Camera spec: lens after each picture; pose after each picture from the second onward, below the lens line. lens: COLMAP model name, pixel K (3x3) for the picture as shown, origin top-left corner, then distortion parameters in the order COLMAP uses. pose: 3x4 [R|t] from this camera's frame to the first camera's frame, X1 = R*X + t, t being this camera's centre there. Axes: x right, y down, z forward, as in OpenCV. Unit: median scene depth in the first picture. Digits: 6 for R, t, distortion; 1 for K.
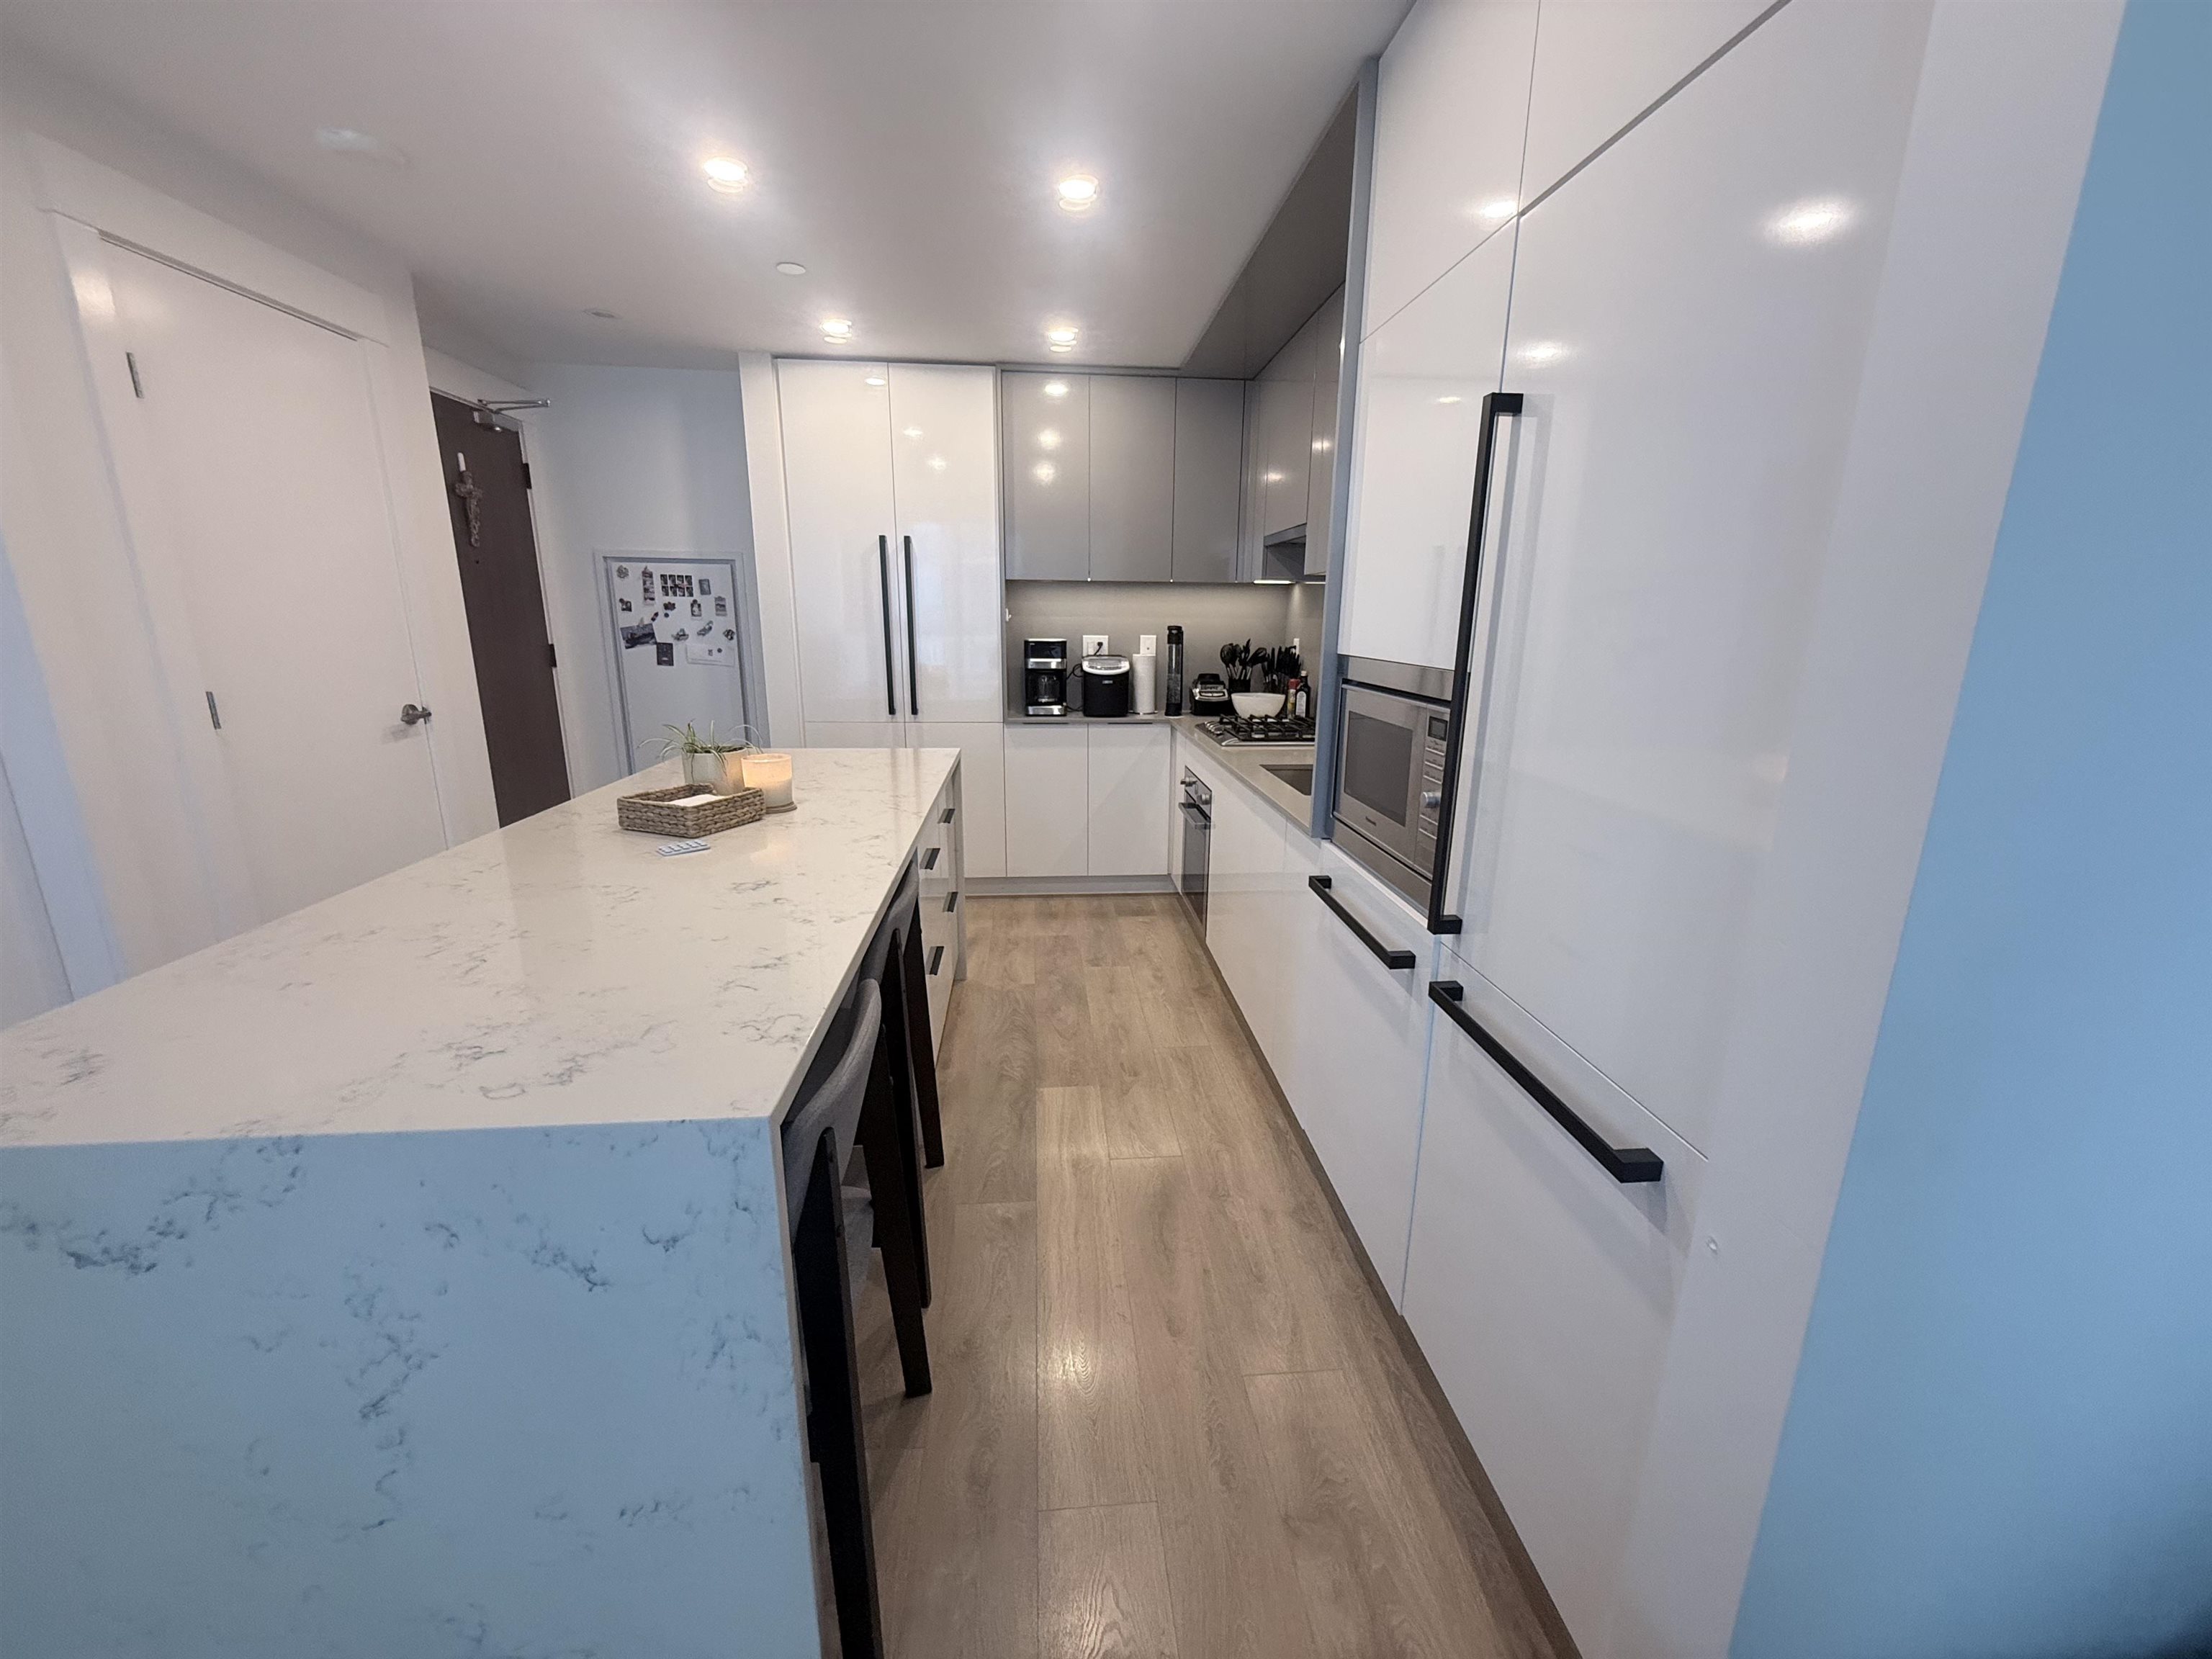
lens RADIAL K [[876.3, 0, 1108.1], [0, 876.3, 838.8], [0, 0, 1]] dist [0.000248, -0.000063]
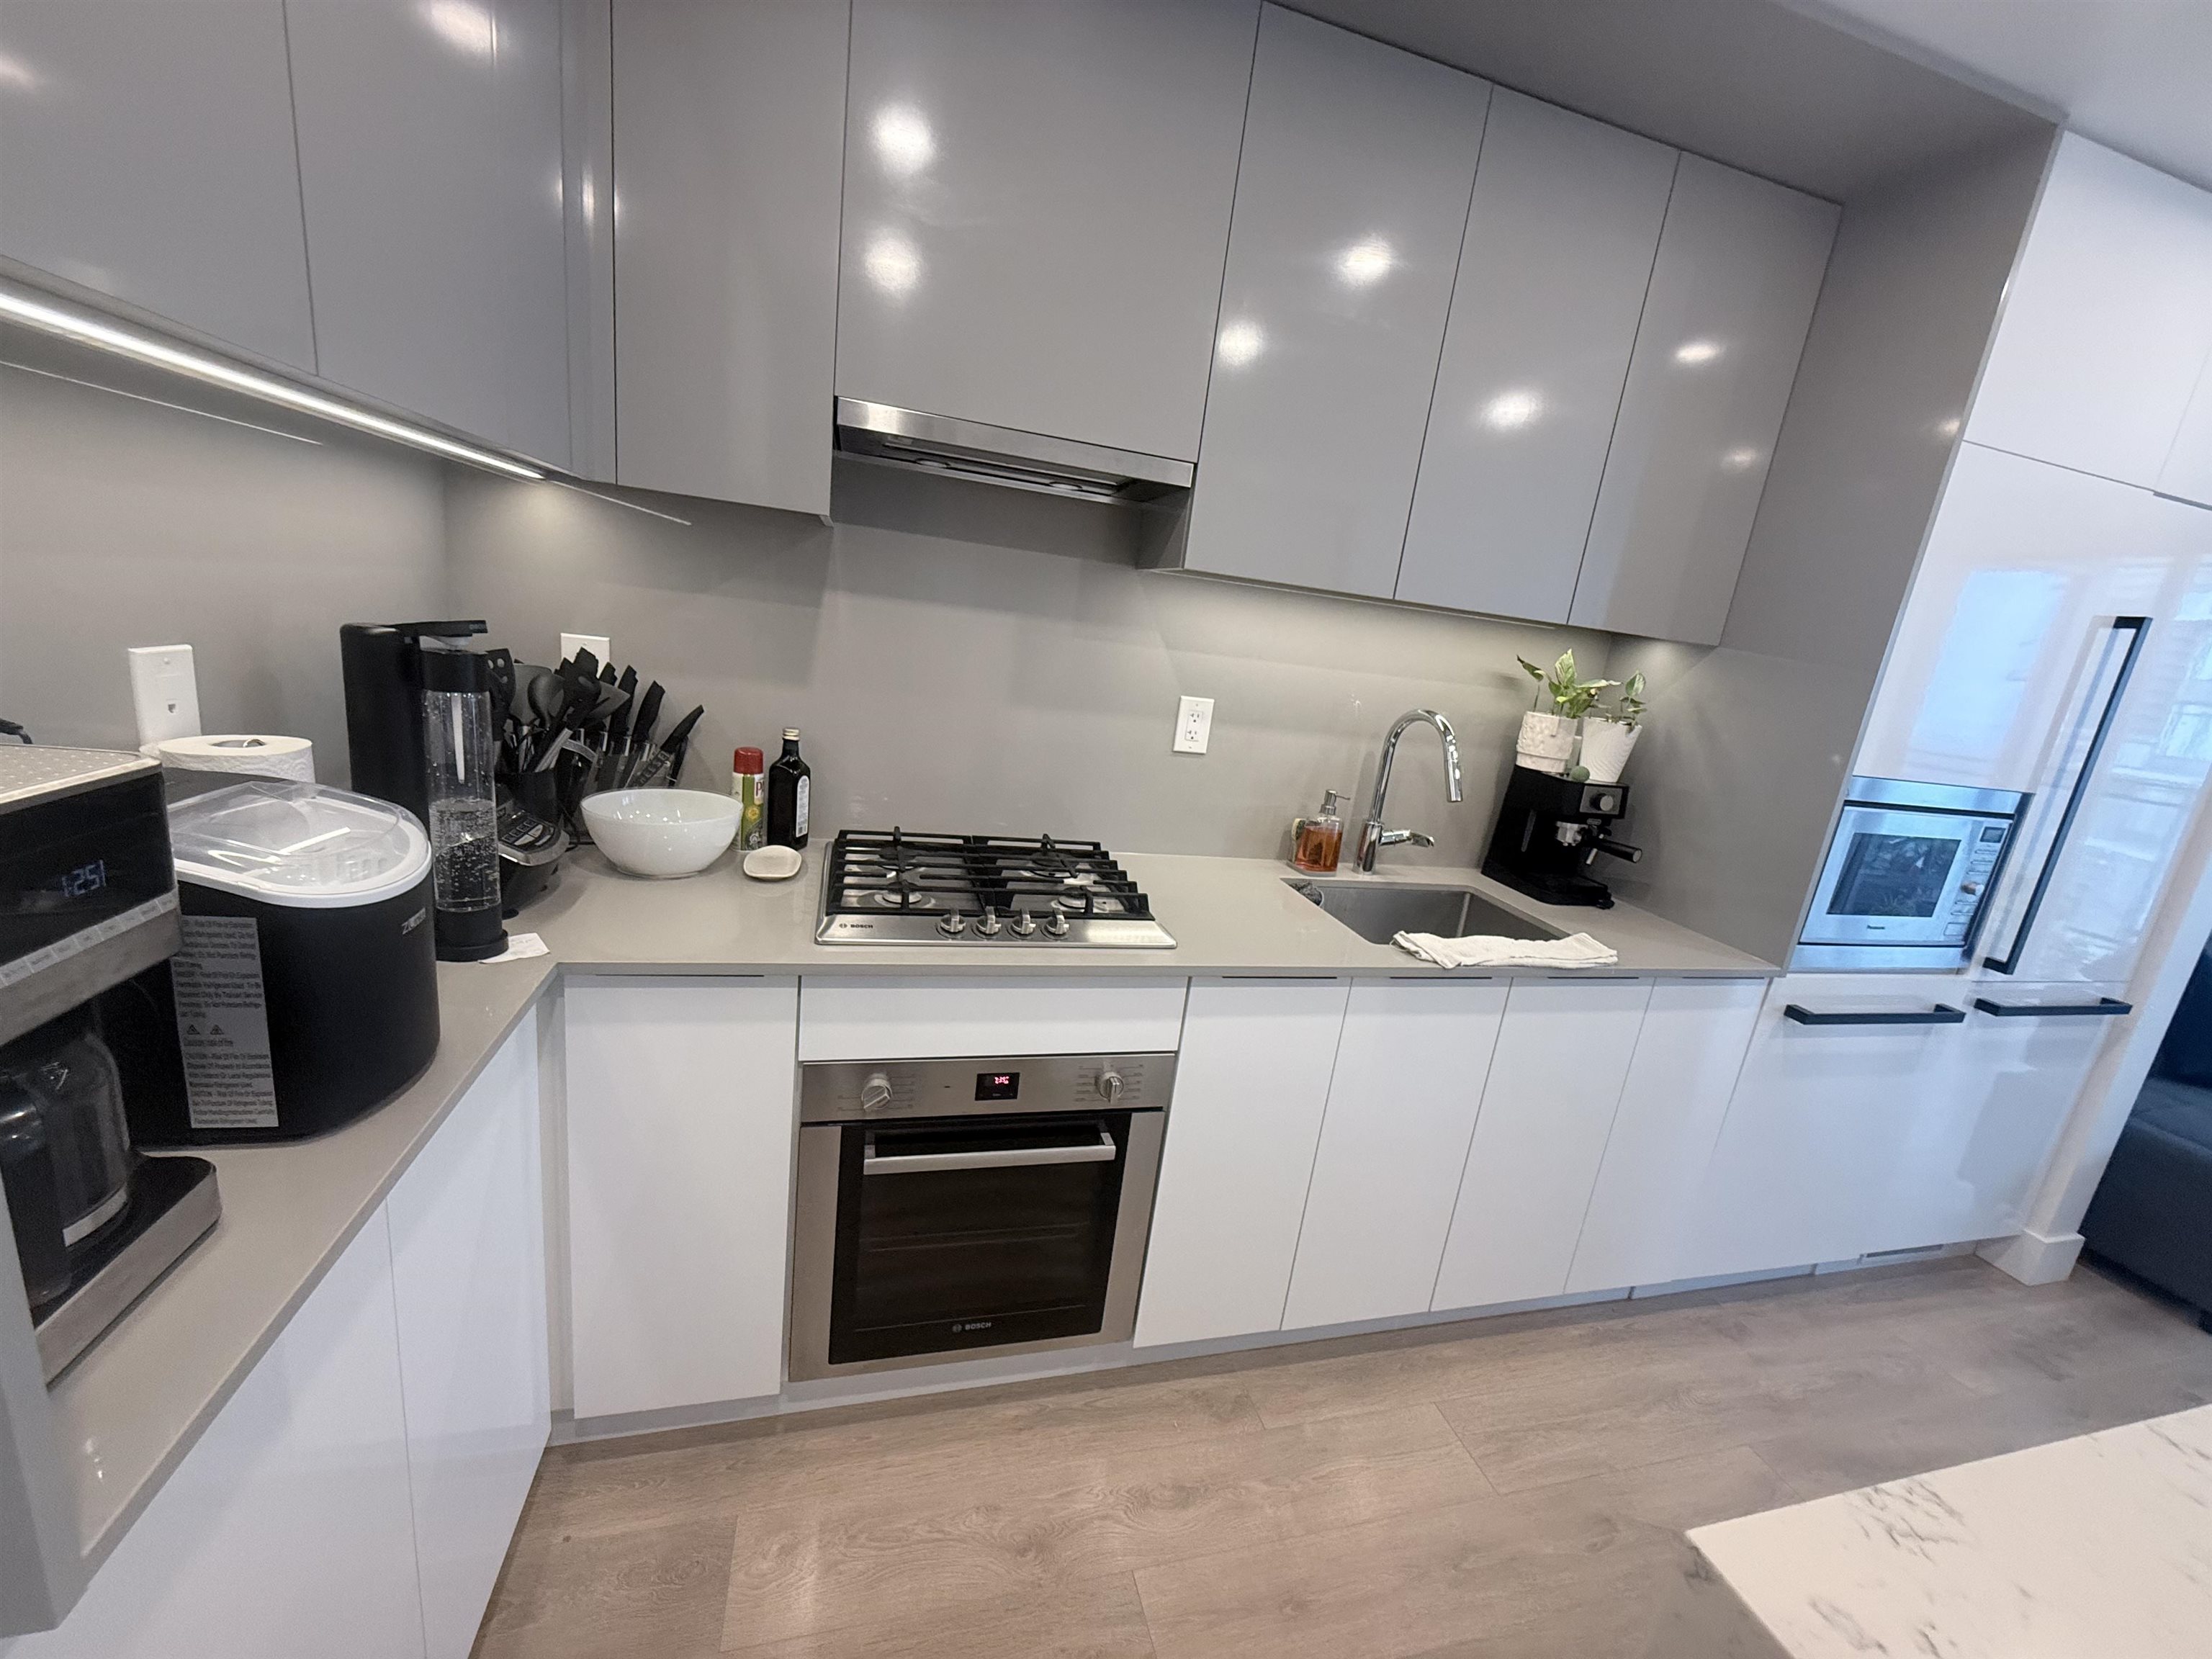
lens RADIAL K [[876.3, 0, 1117.9], [0, 876.3, 835.2], [0, 0, 1]] dist [0.000248, -0.000063]
pose [[-0.183597, -0.275400, 0.943635, -0.230983], [0.122469, 0.946065, 0.299938, -0.257305], [-0.975343, 0.170634, -0.139966, 0.934029]]
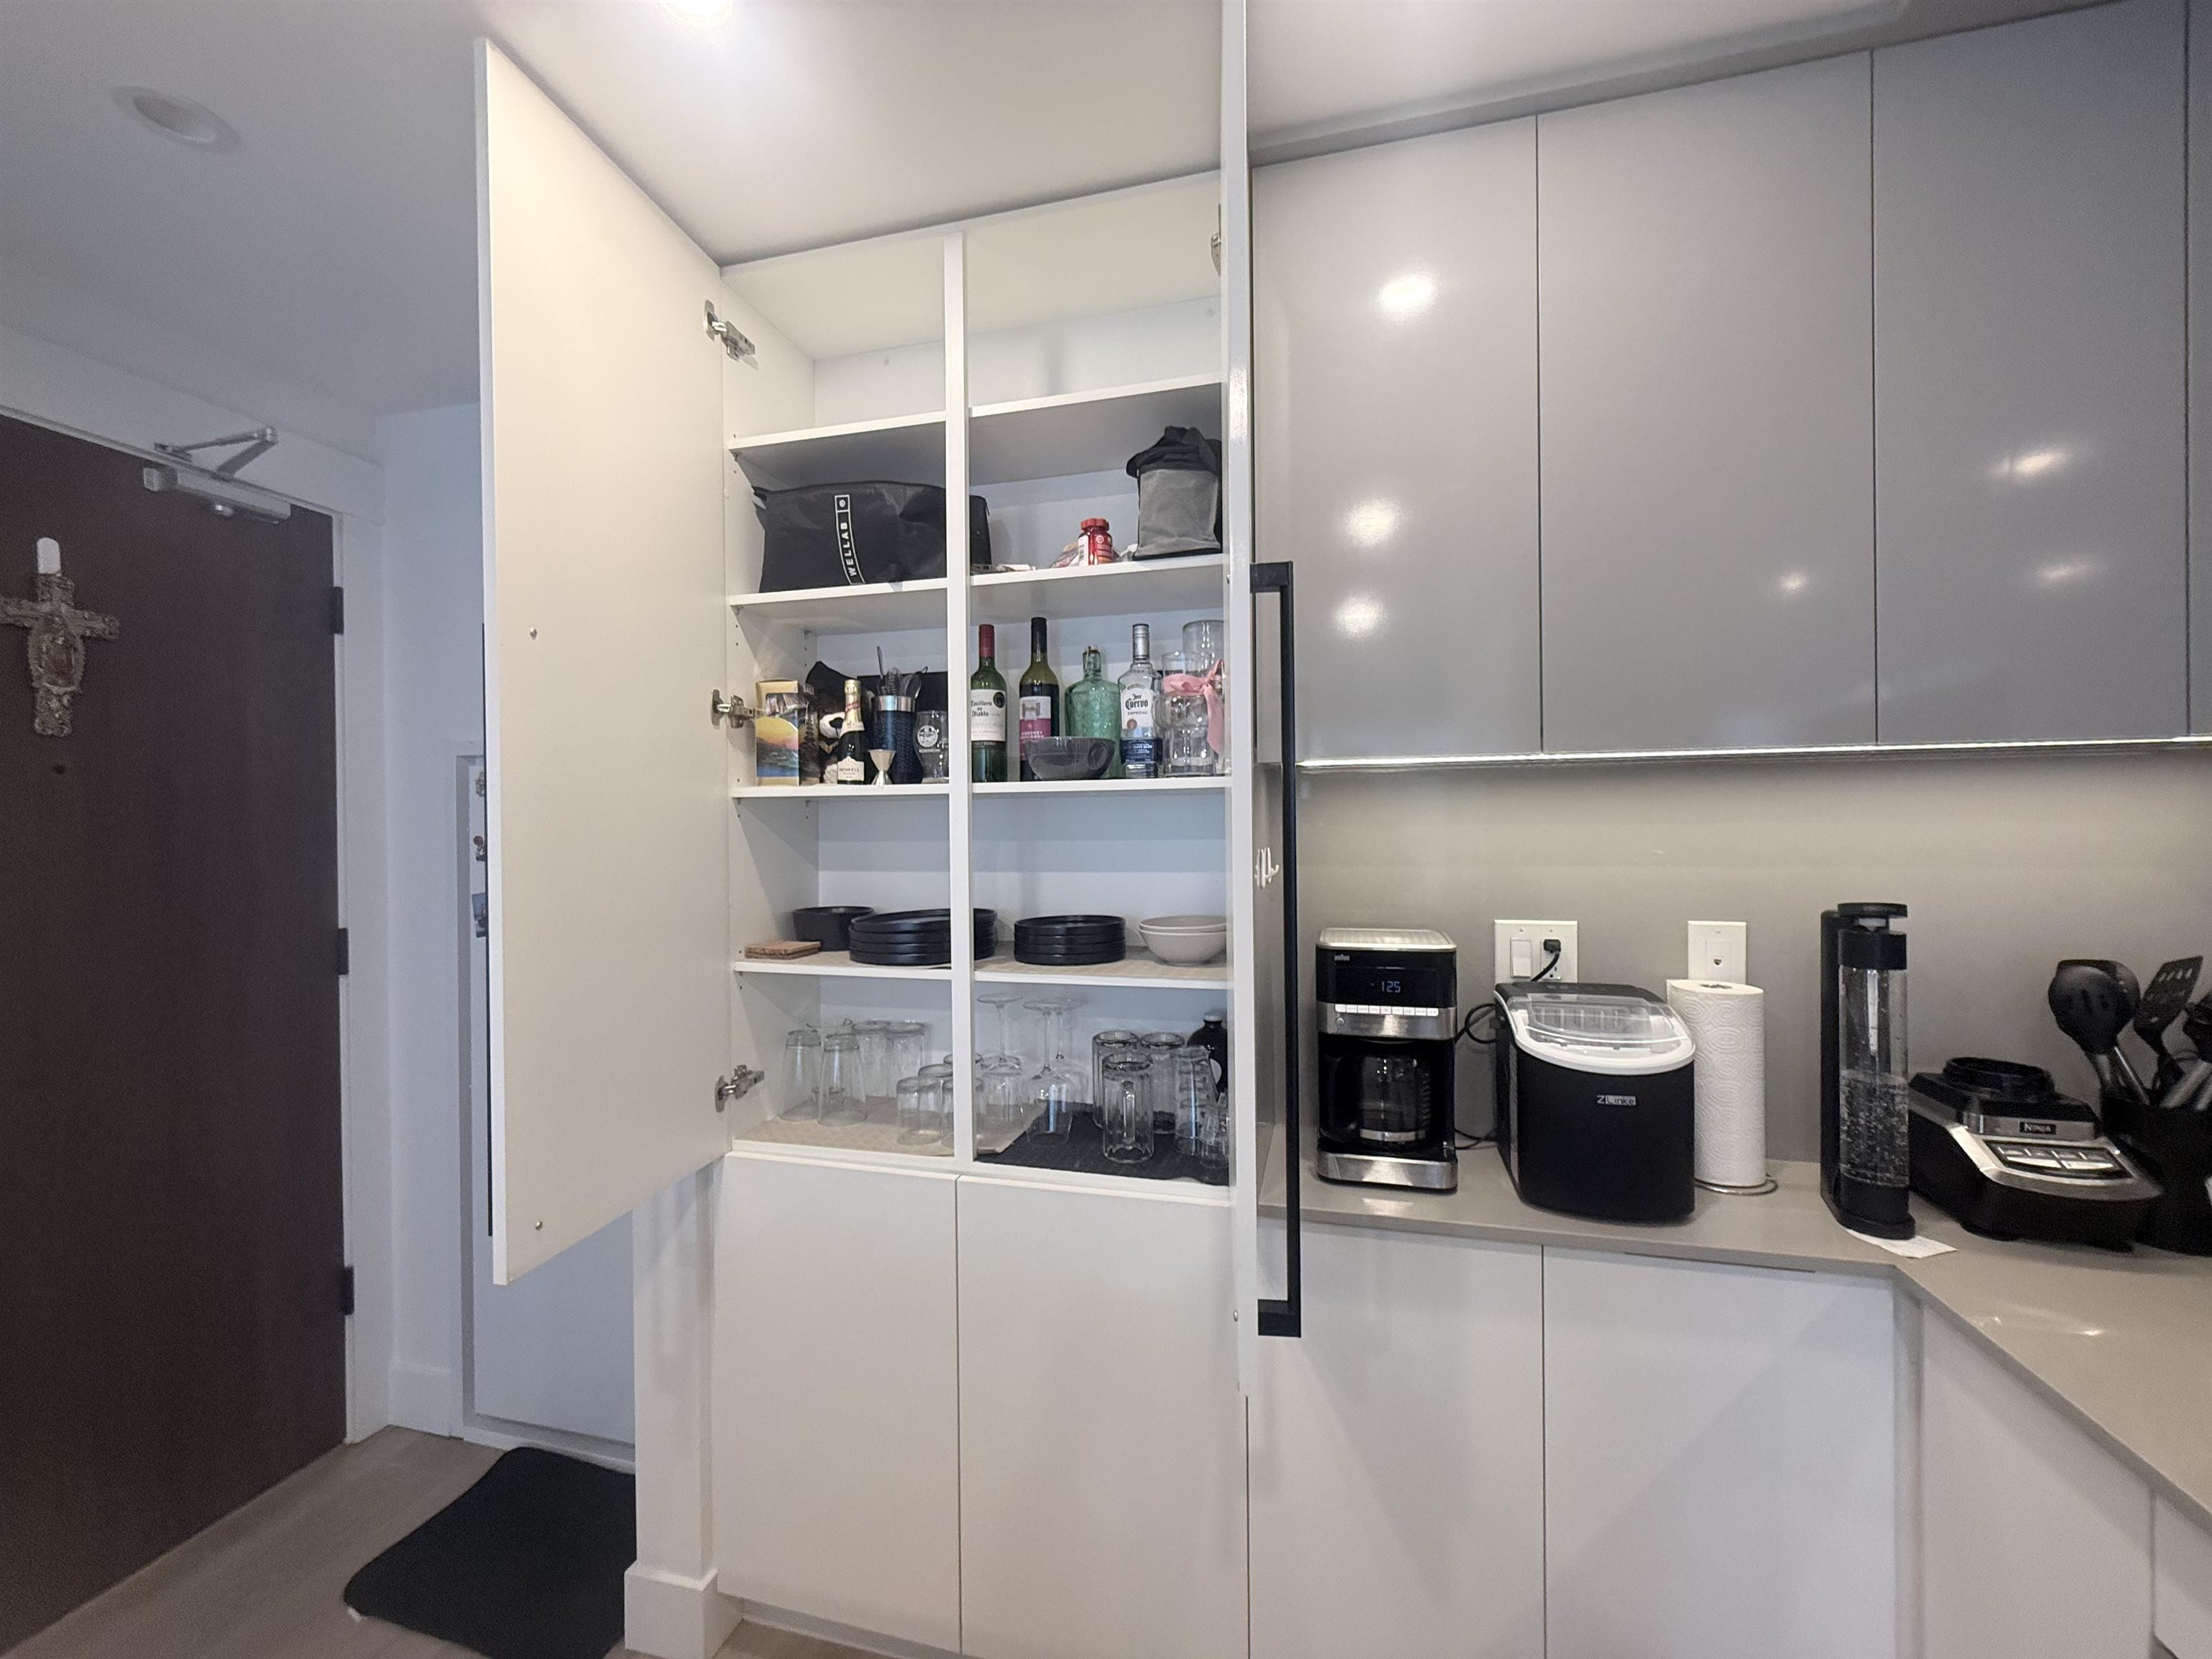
lens RADIAL K [[876.3, 0, 1121.9], [0, 876.3, 836.9], [0, 0, 1]] dist [0.000248, -0.000063]
pose [[0.948337, -0.015548, -0.316883, -0.065601], [-0.061168, 0.971099, -0.230706, -0.201862], [0.311312, 0.238170, 0.919978, 0.728801]]
